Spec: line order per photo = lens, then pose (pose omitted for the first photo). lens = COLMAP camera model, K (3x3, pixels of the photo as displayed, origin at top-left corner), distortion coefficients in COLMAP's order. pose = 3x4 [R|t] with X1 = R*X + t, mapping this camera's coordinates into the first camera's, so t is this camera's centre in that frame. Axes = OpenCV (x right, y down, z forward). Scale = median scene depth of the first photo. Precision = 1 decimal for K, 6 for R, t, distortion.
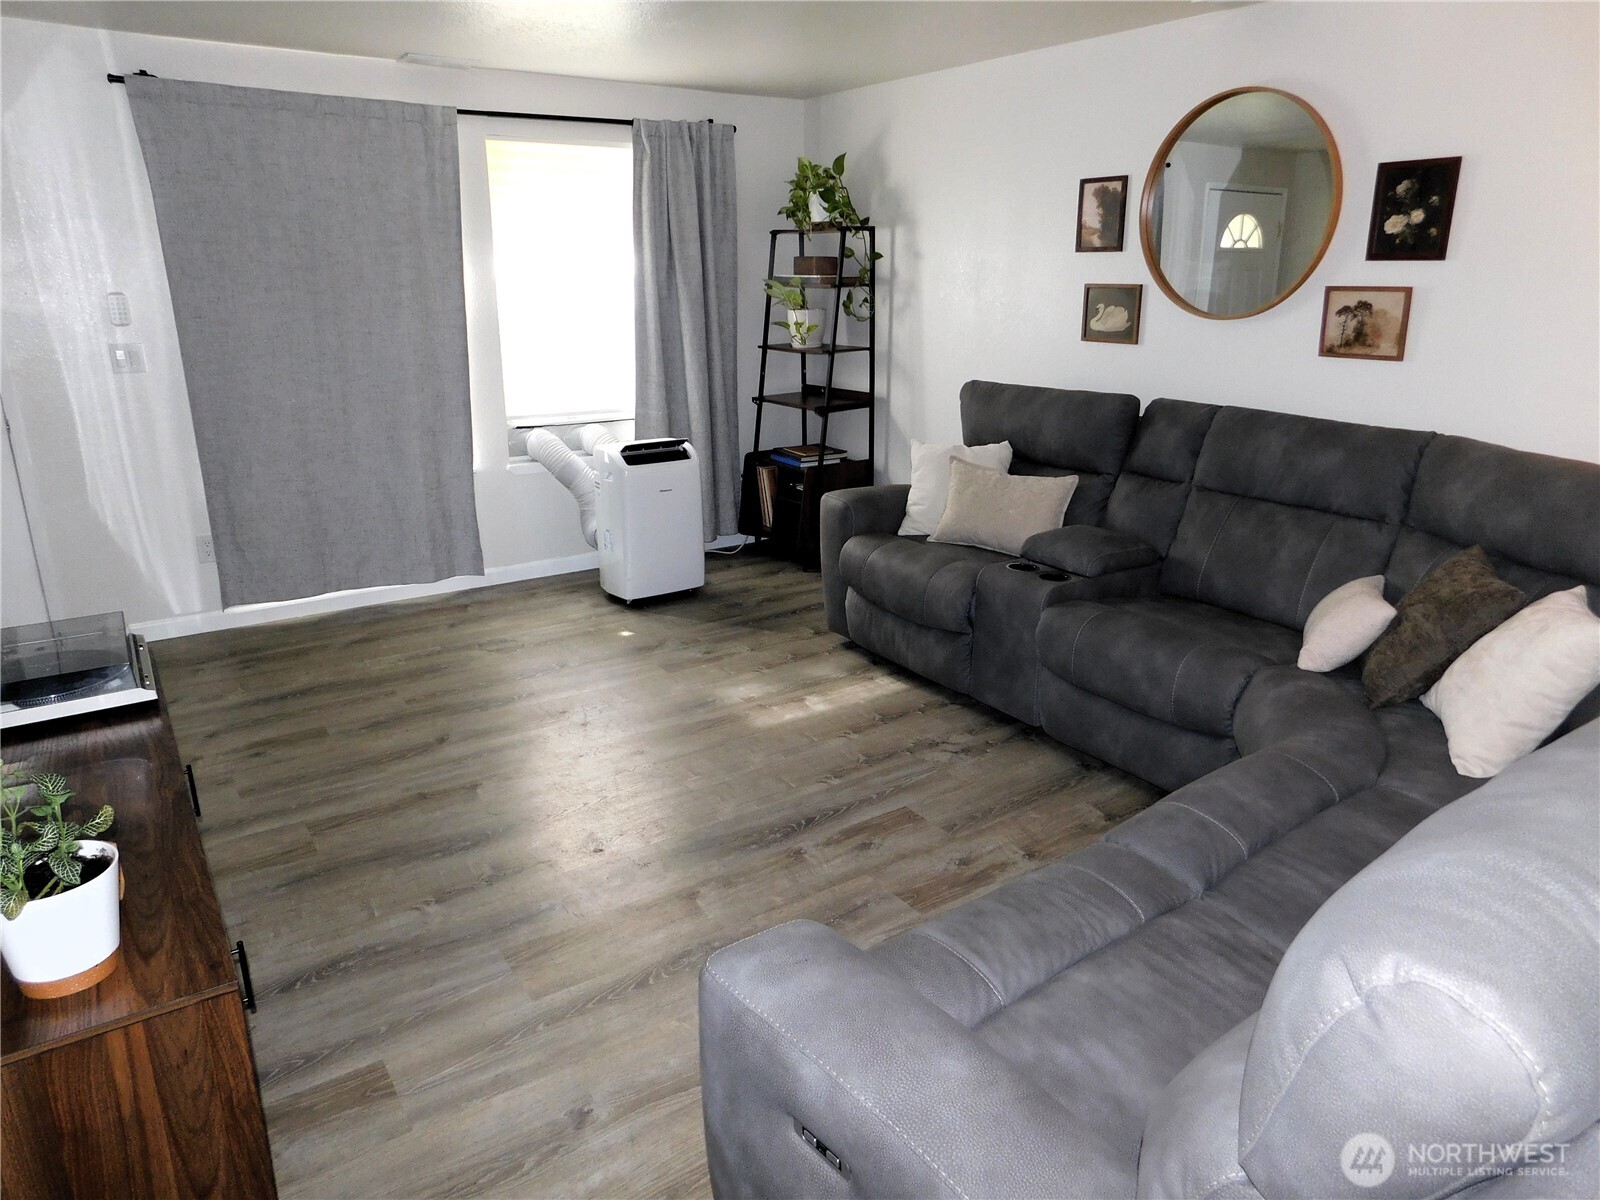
lens RADIAL K [[1068.5, 0, 802.0], [0, 1068.5, 602.7], [0, 0, 1]] dist [-0.050909, 0.035713]
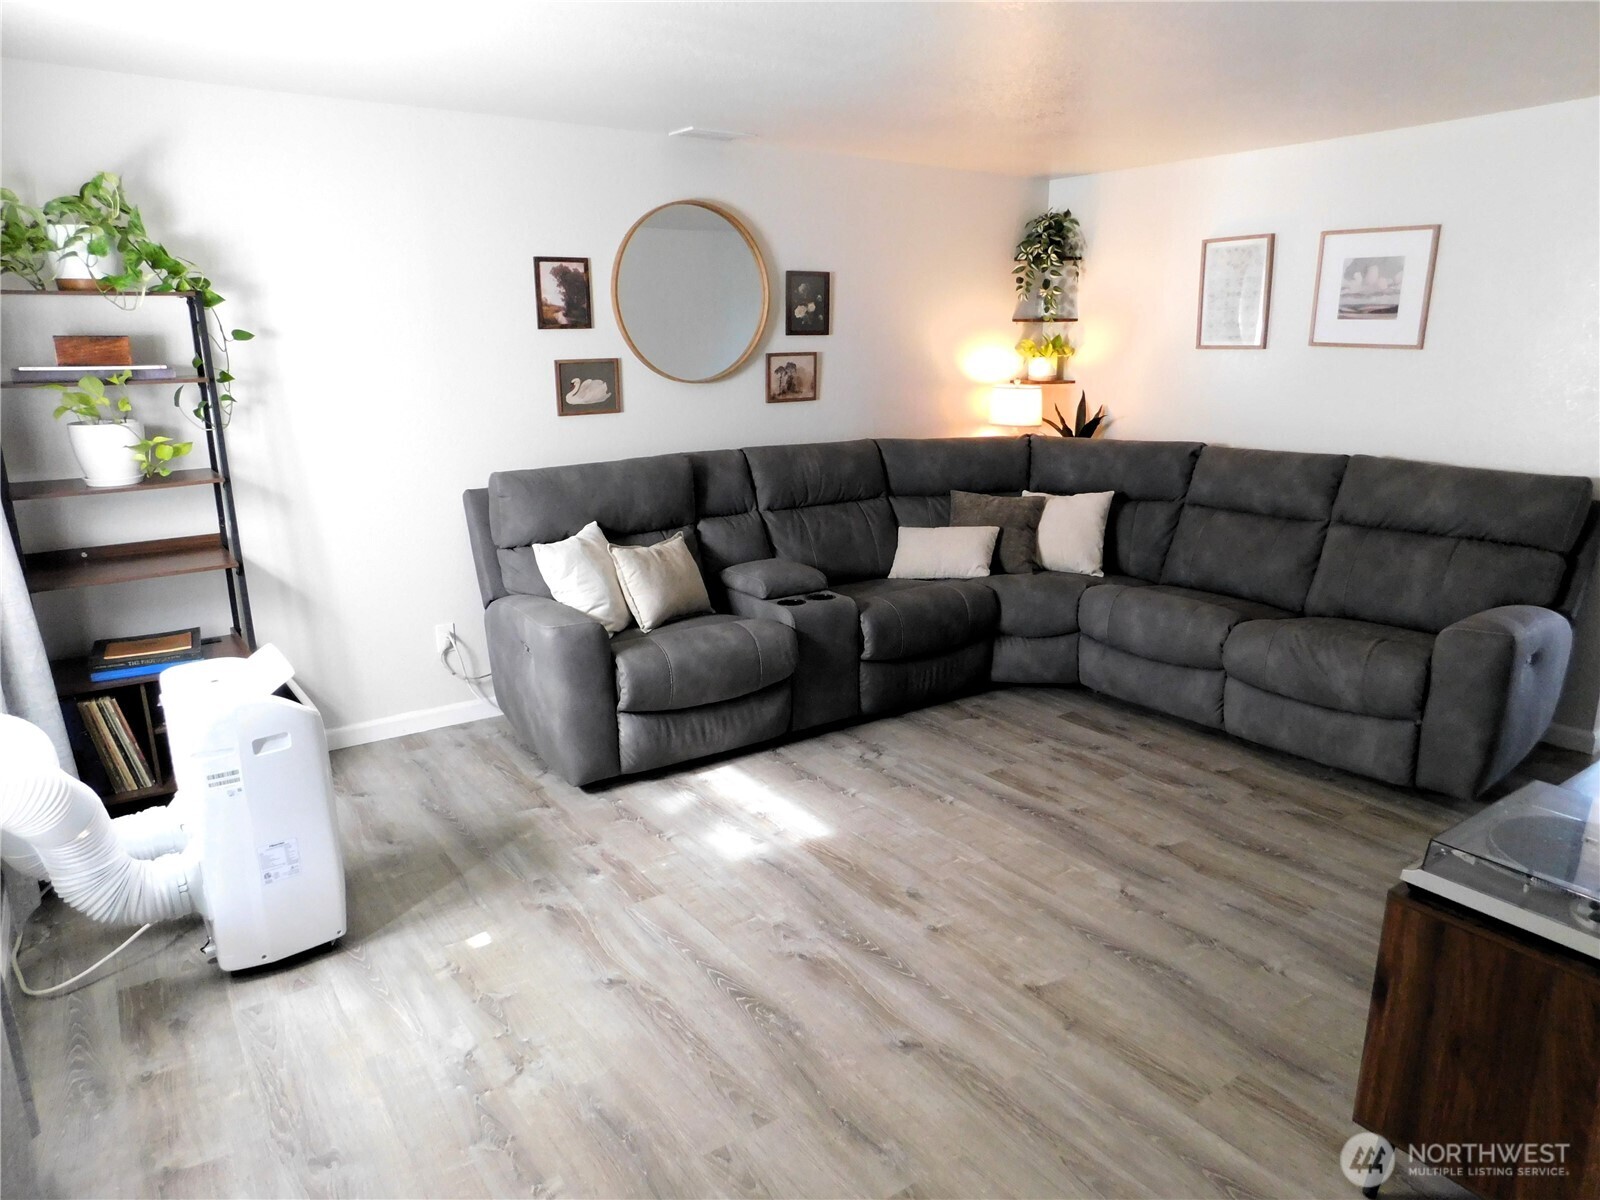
lens RADIAL K [[1068.5, 0, 802.0], [0, 1068.5, 602.7], [0, 0, 1]] dist [-0.050909, 0.035713]
pose [[-0.023432, -0.243327, 0.969661, -0.905893], [0.305720, 0.921719, 0.238684, -0.303324], [-0.951833, 0.302038, 0.052792, 0.933904]]
